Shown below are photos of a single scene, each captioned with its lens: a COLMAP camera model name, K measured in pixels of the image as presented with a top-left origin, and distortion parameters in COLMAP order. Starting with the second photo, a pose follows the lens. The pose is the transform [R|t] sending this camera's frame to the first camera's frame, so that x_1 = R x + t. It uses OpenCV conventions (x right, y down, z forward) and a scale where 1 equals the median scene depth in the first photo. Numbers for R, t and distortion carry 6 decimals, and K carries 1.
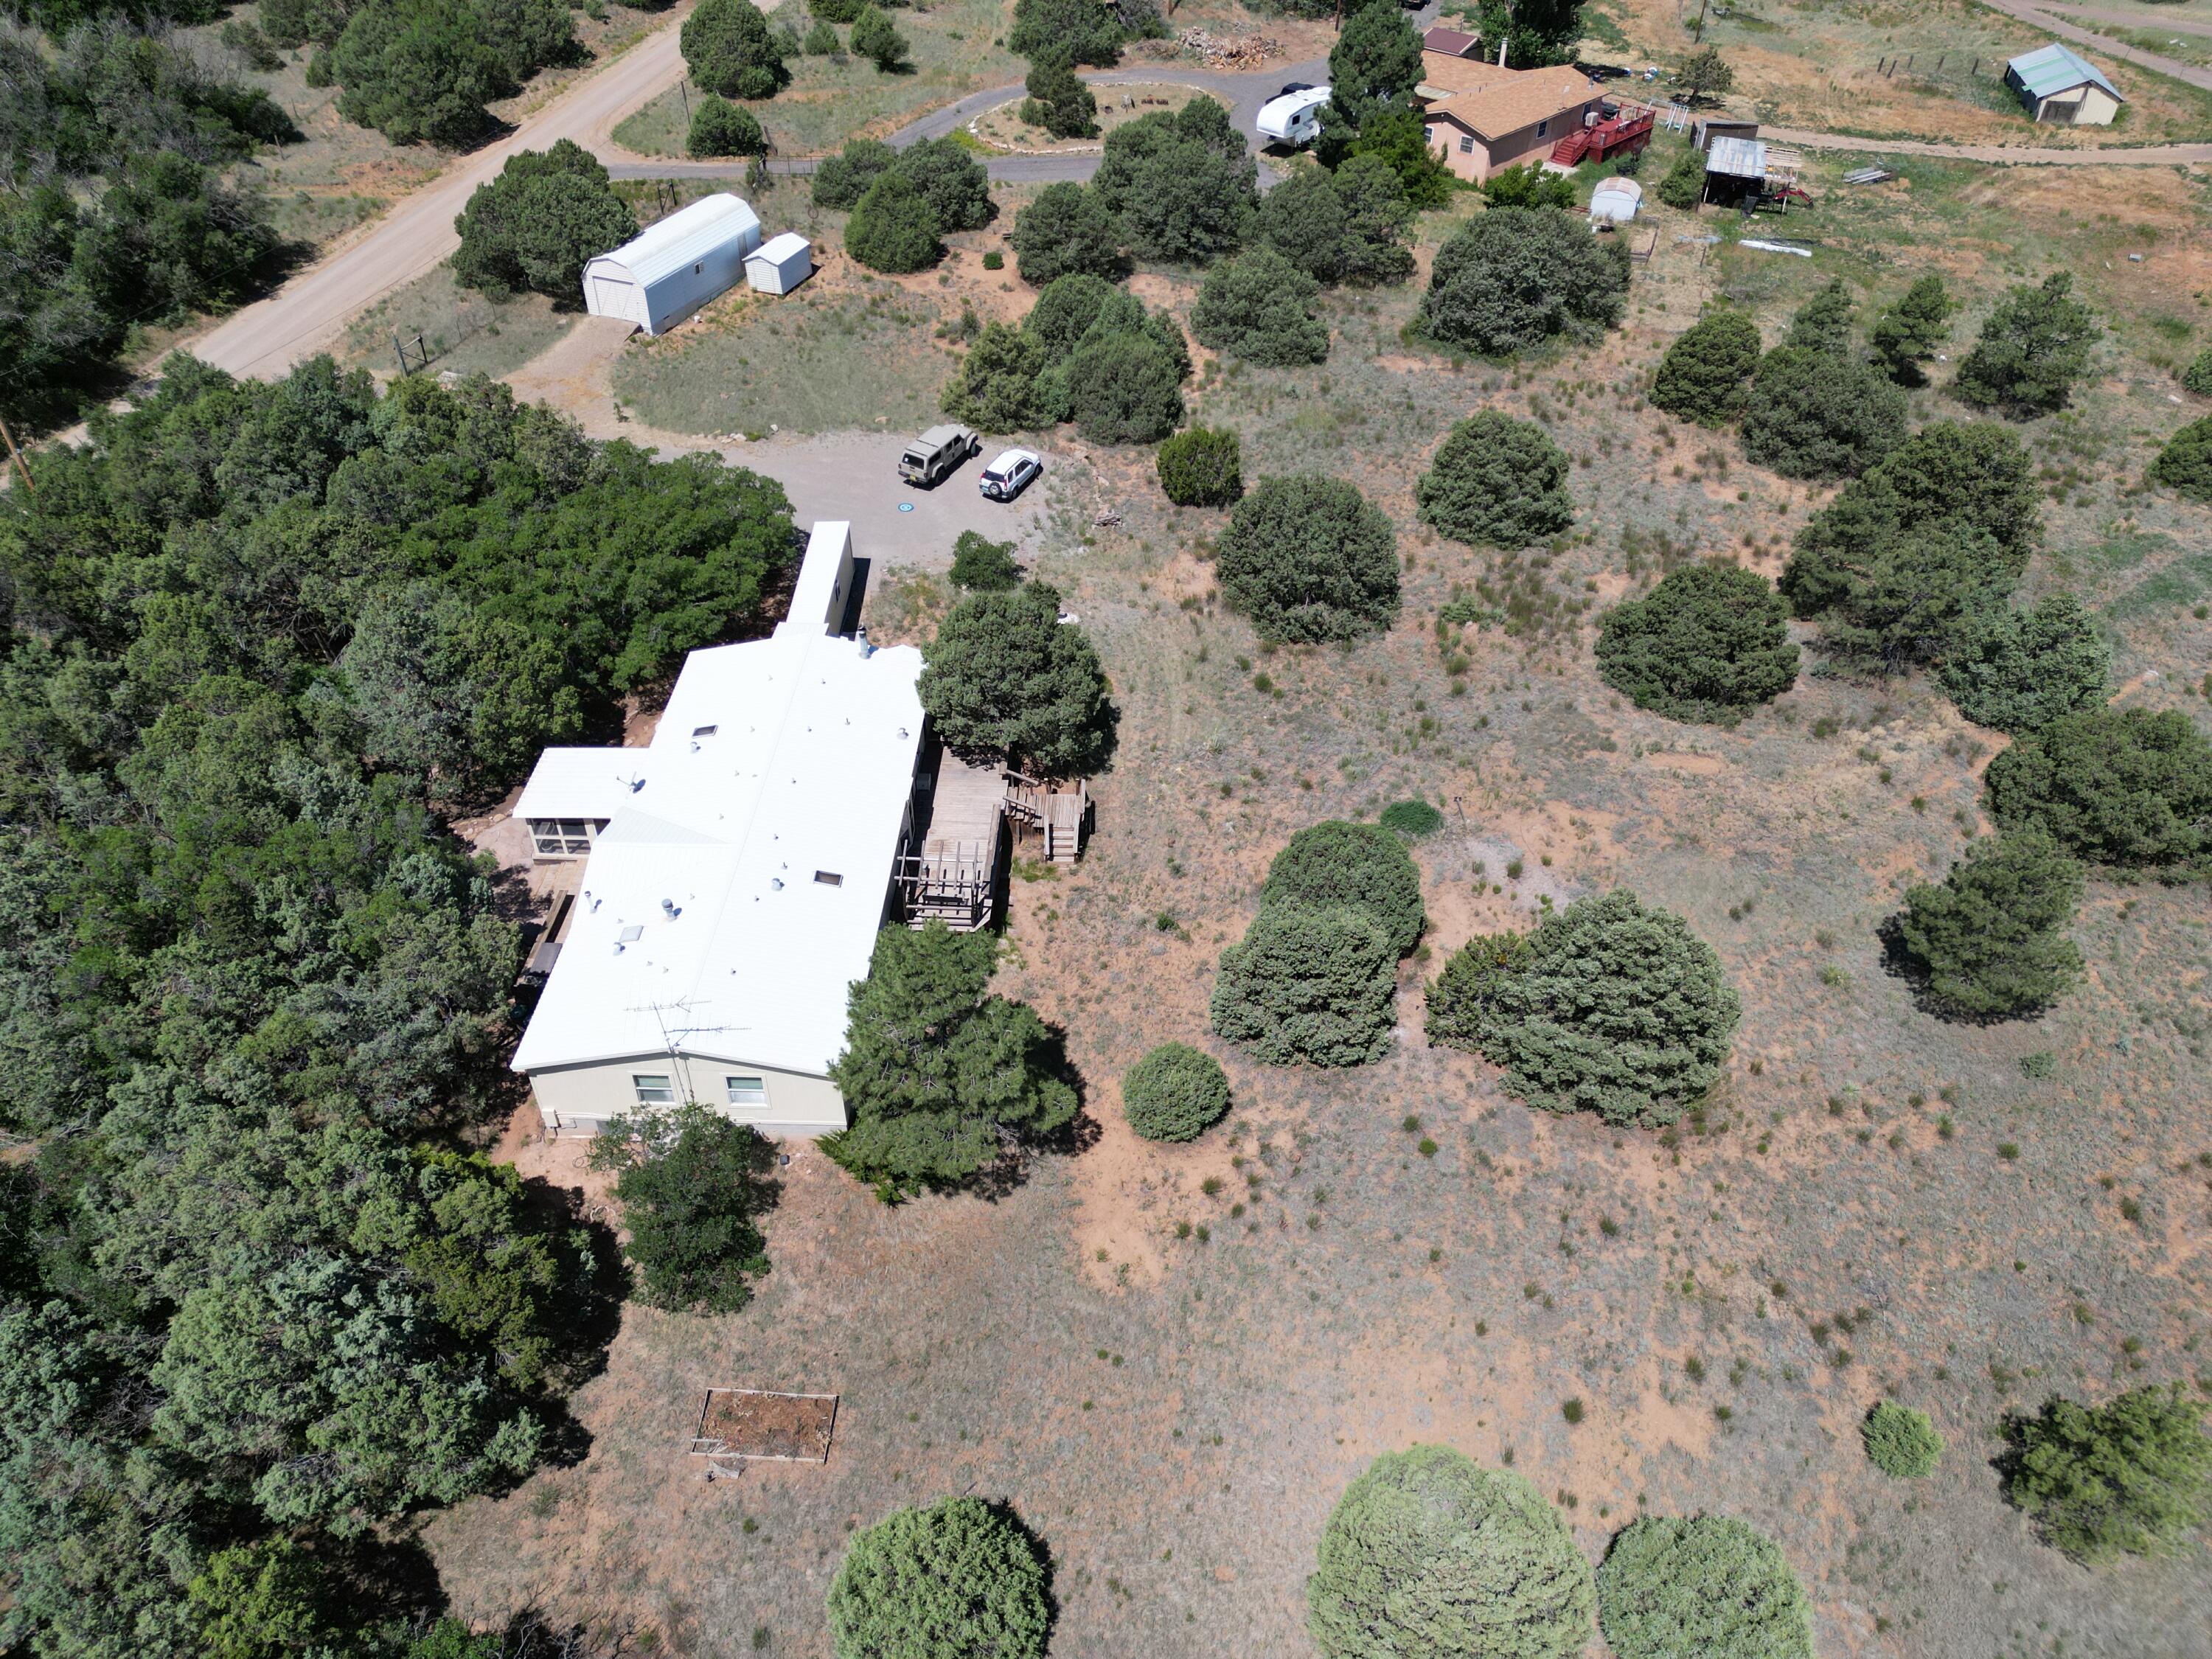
lens RADIAL K [[1545.7, 0, 1106.0], [0, 1545.7, 829.5], [0, 0, 1]] dist [0.085114, -0.090312]
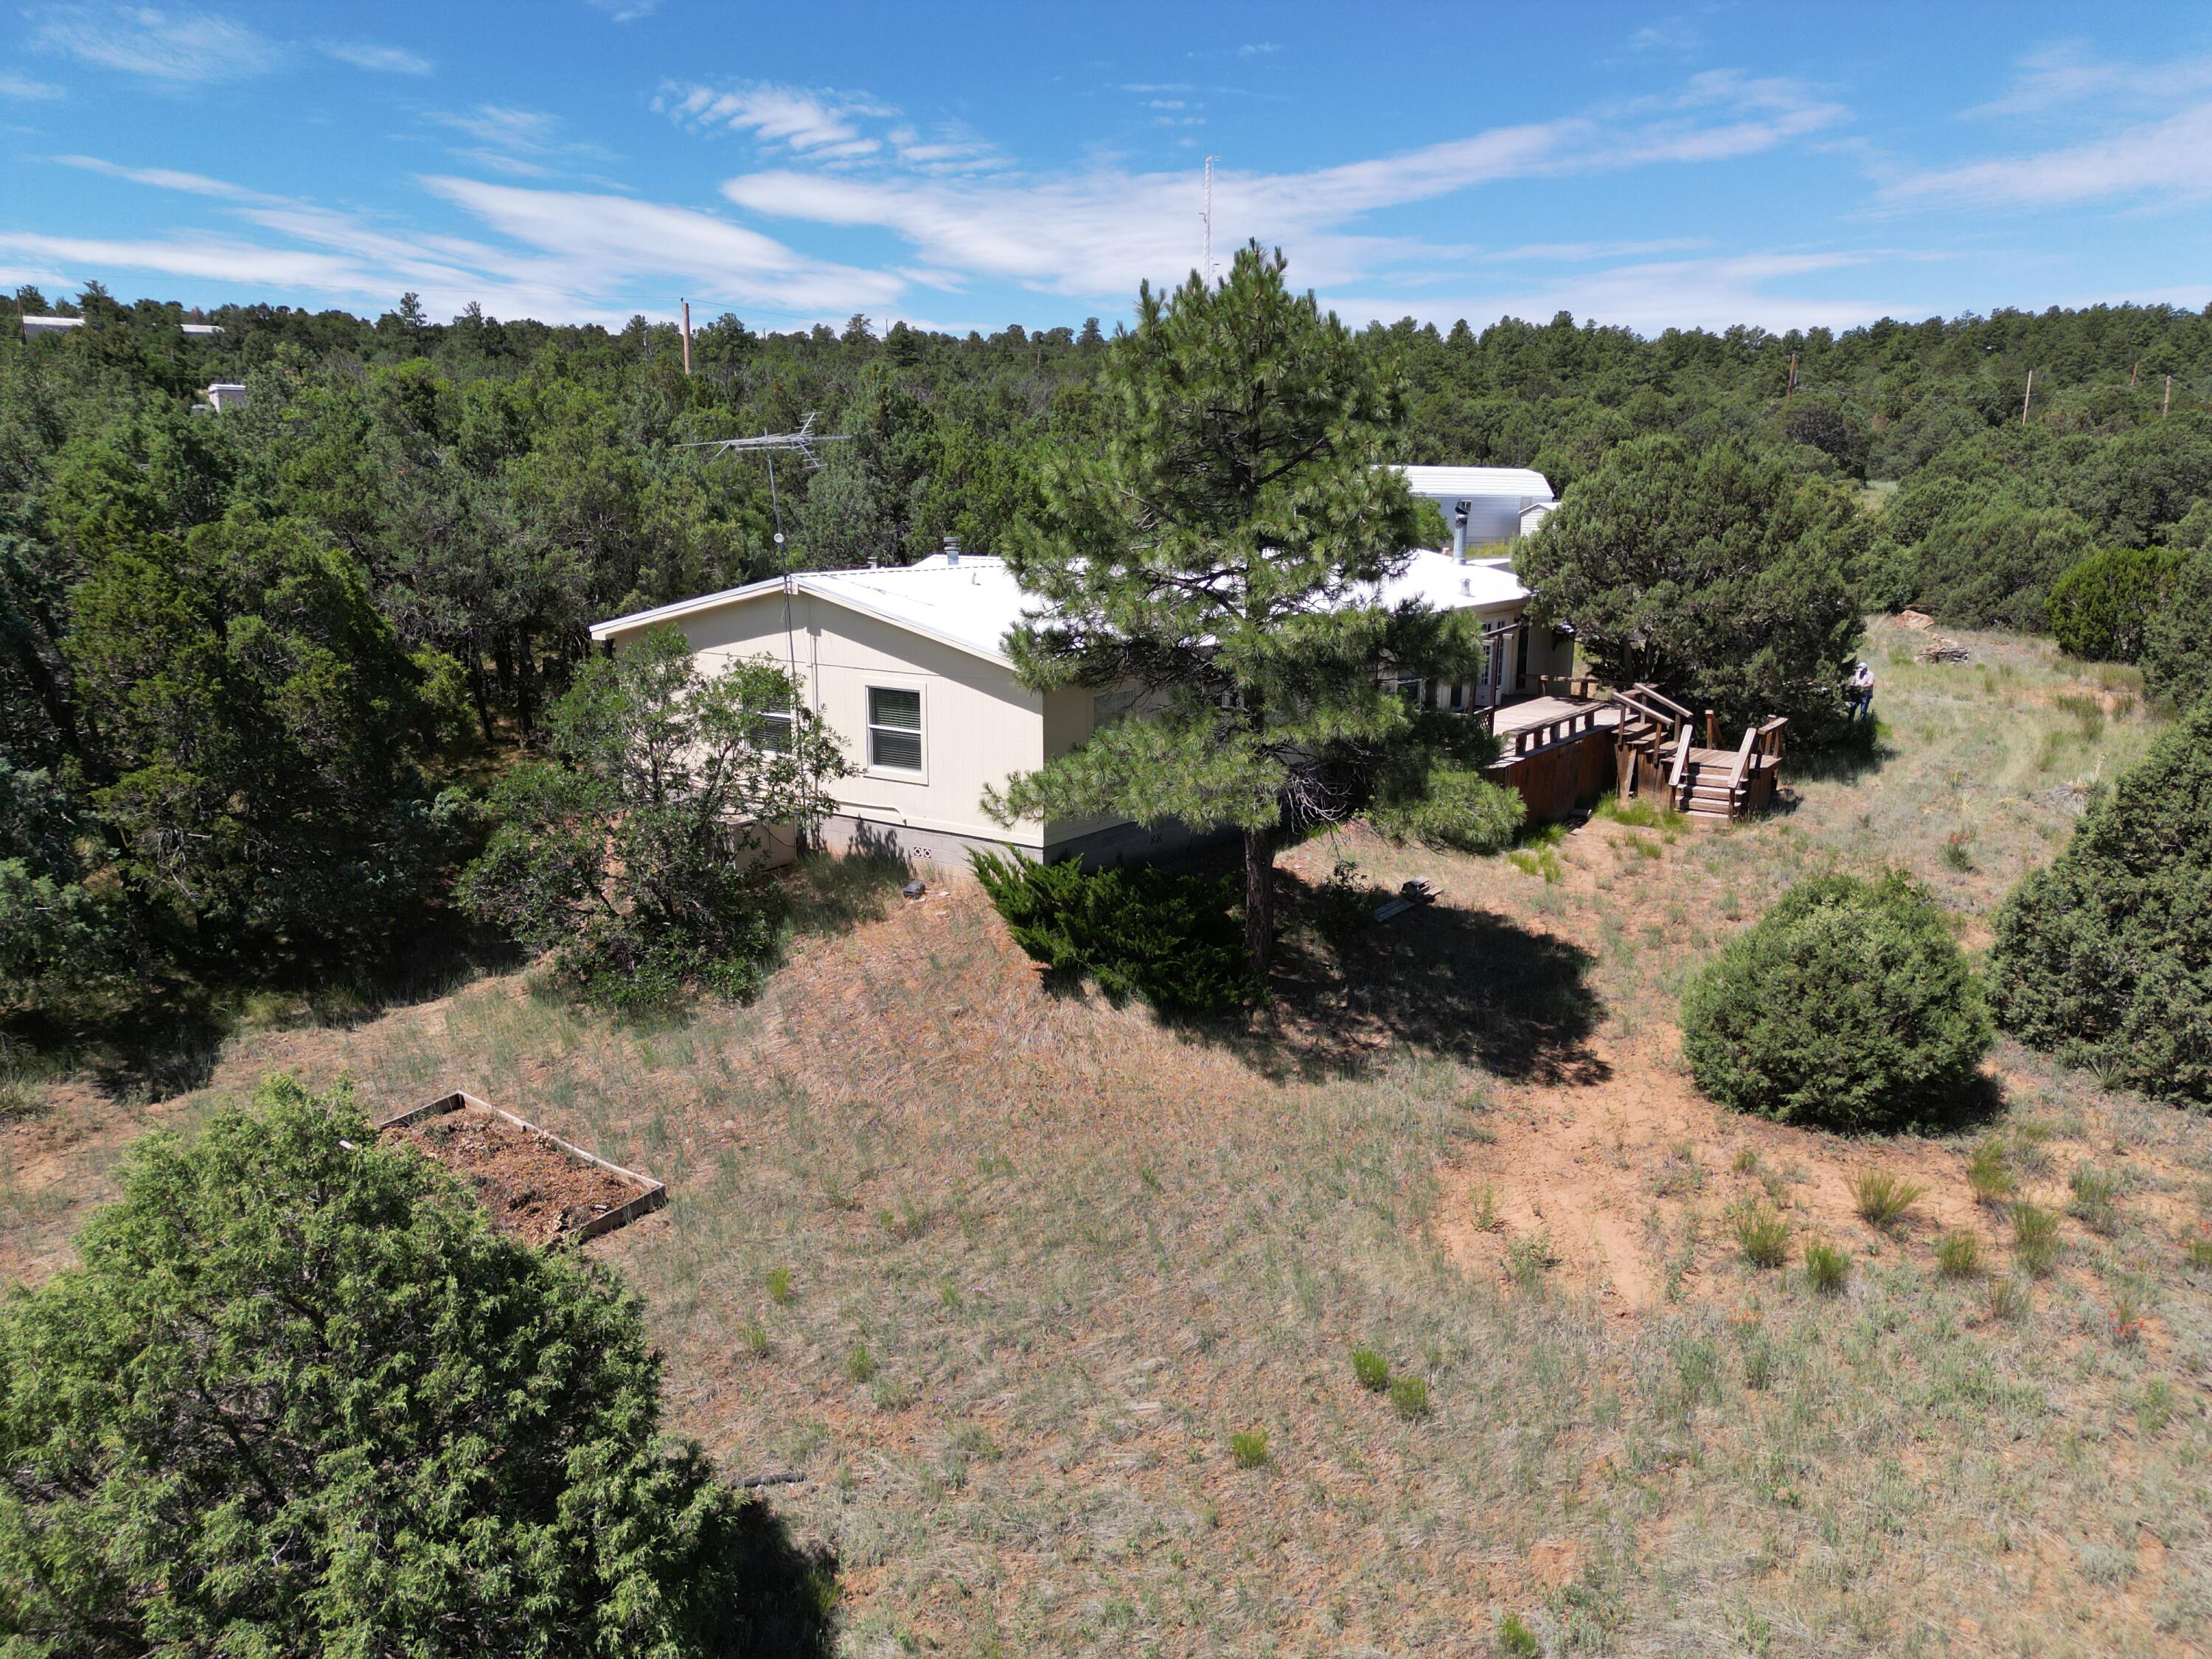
lens RADIAL K [[1545.7, 0, 1106.0], [0, 1545.7, 829.5], [0, 0, 1]] dist [0.085114, -0.090312]
pose [[0.840901, 0.112351, -0.529399, 0.075018], [-0.349604, 0.859486, -0.372910, 0.268980], [0.413114, 0.498660, 0.762020, 0.489764]]
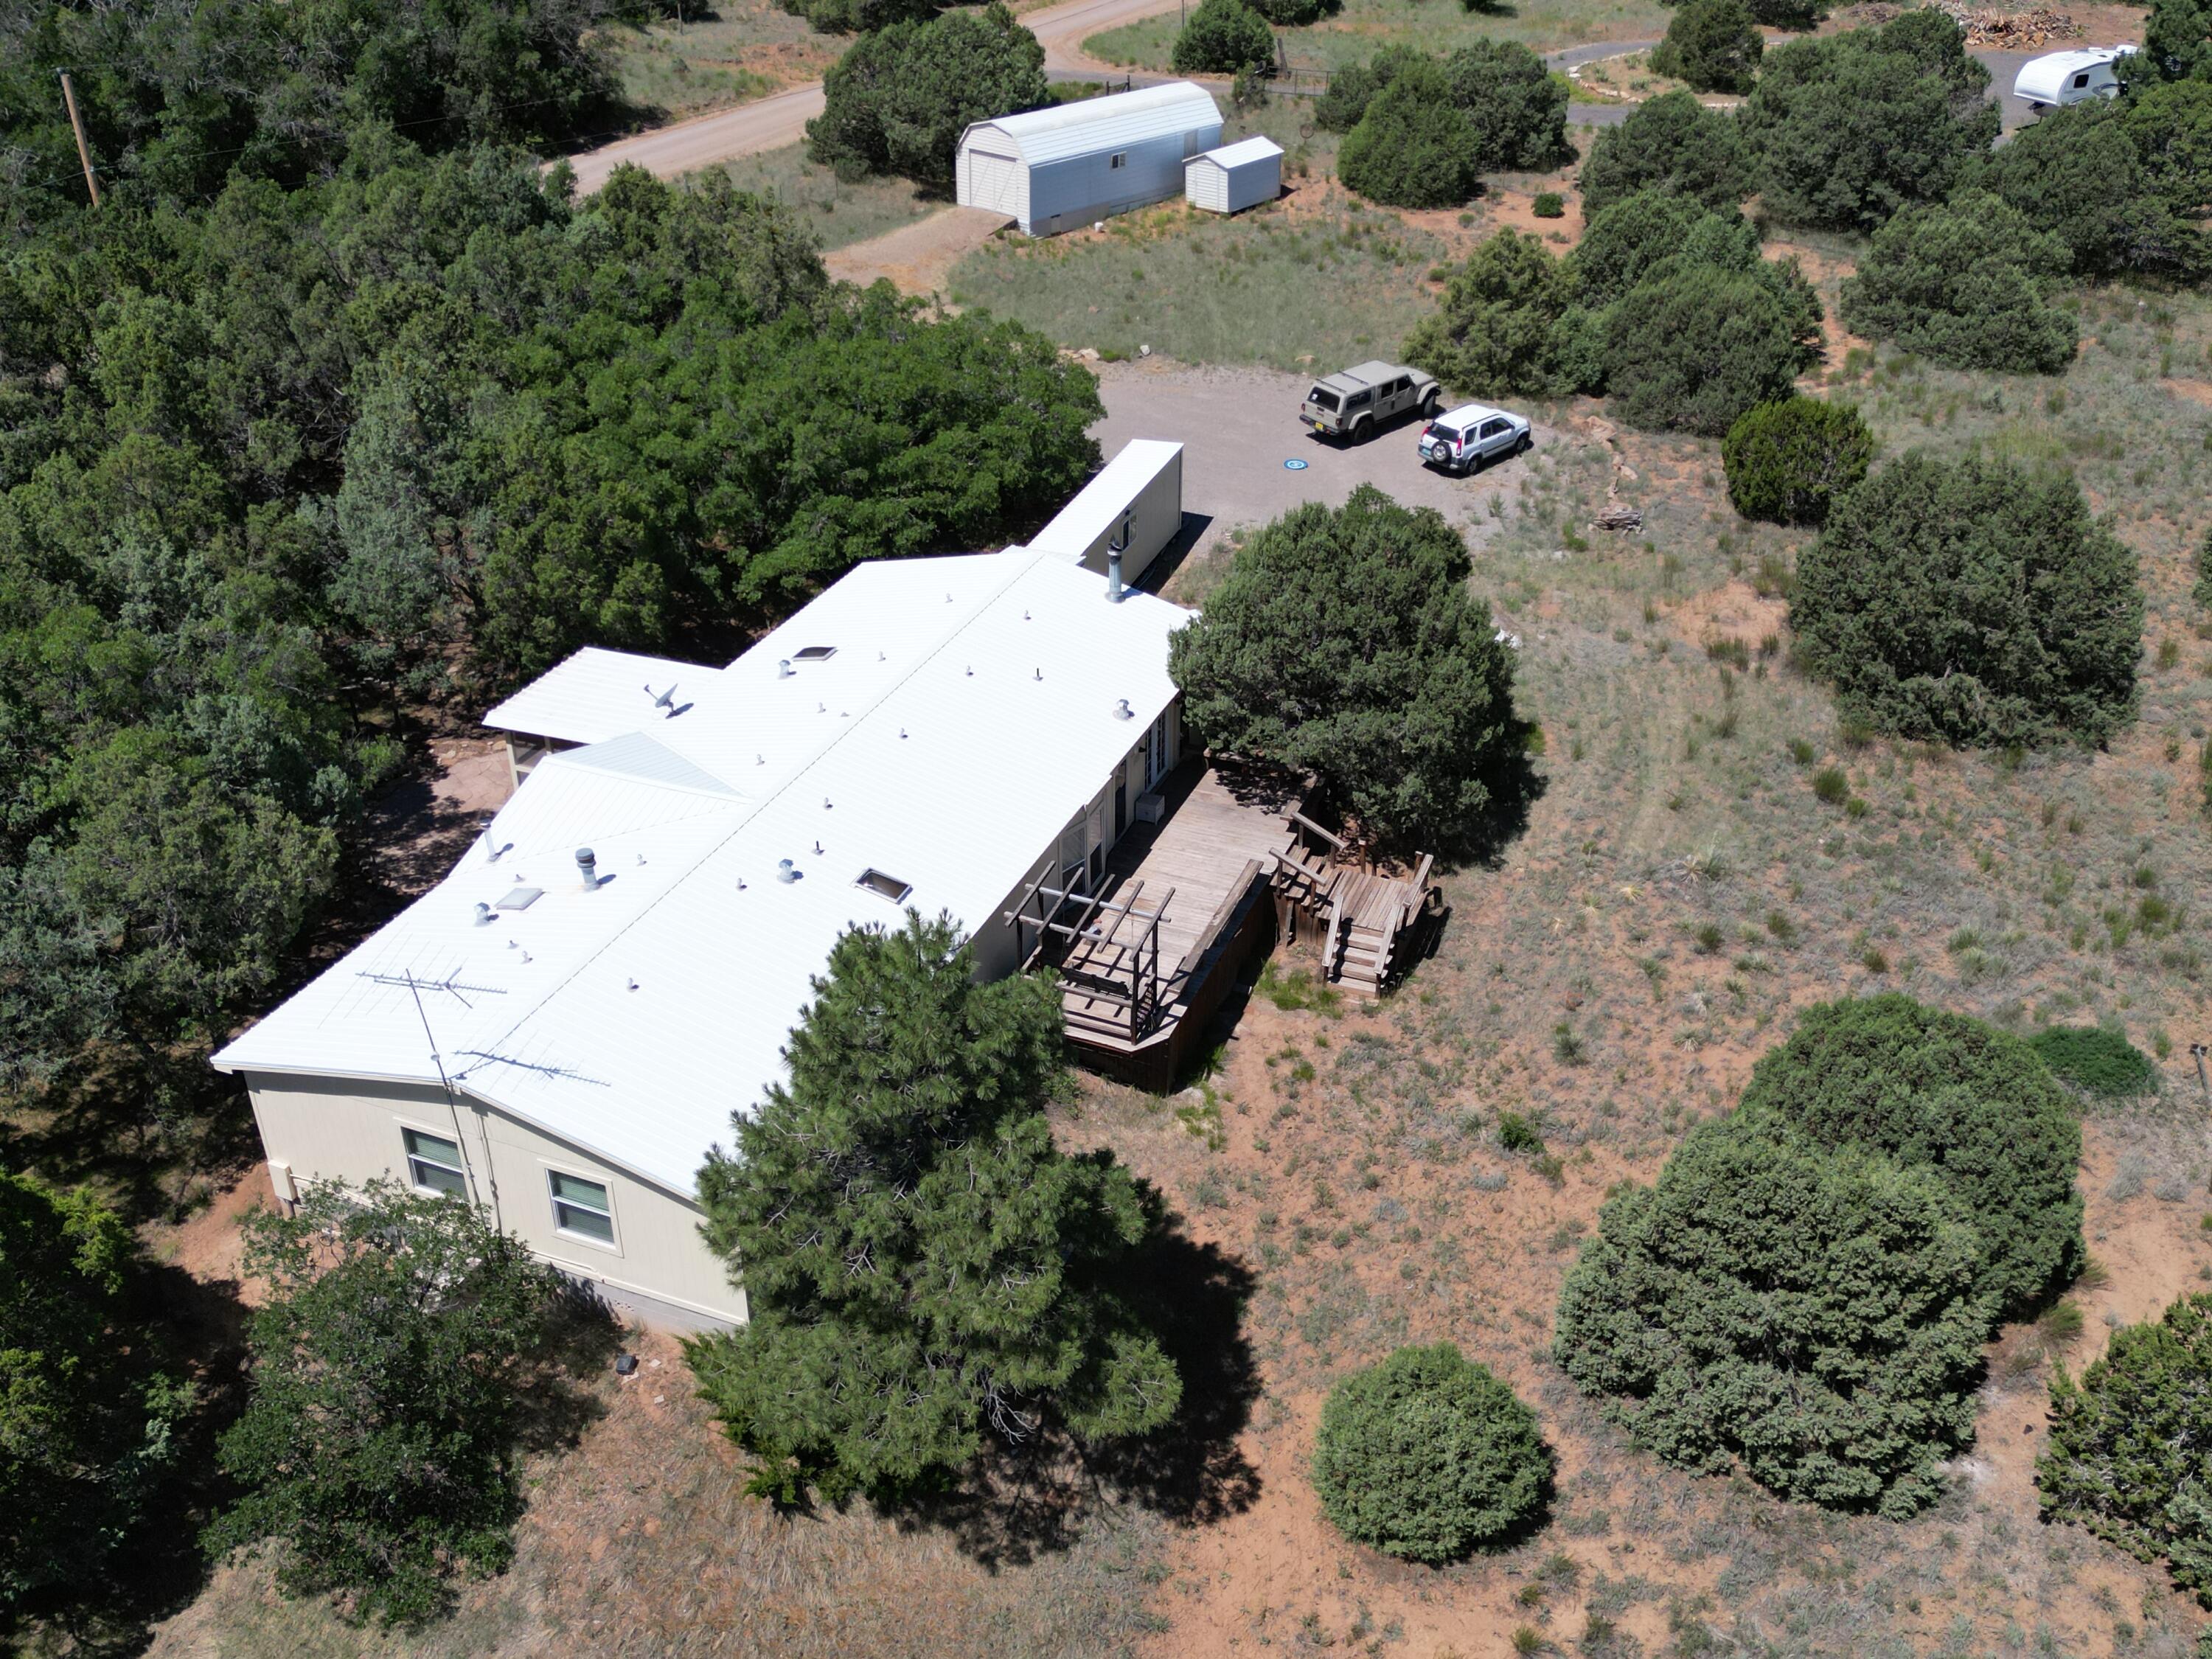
lens RADIAL K [[1949.3, 0, 1096.3], [0, 1949.3, 839.8], [0, 0, 1]] dist [0.077466, -0.087102]
pose [[0.936293, 0.175482, -0.304240, 0.079639], [-0.219879, 0.968347, -0.118144, 0.066259], [0.273877, 0.177513, 0.945241, 0.302918]]
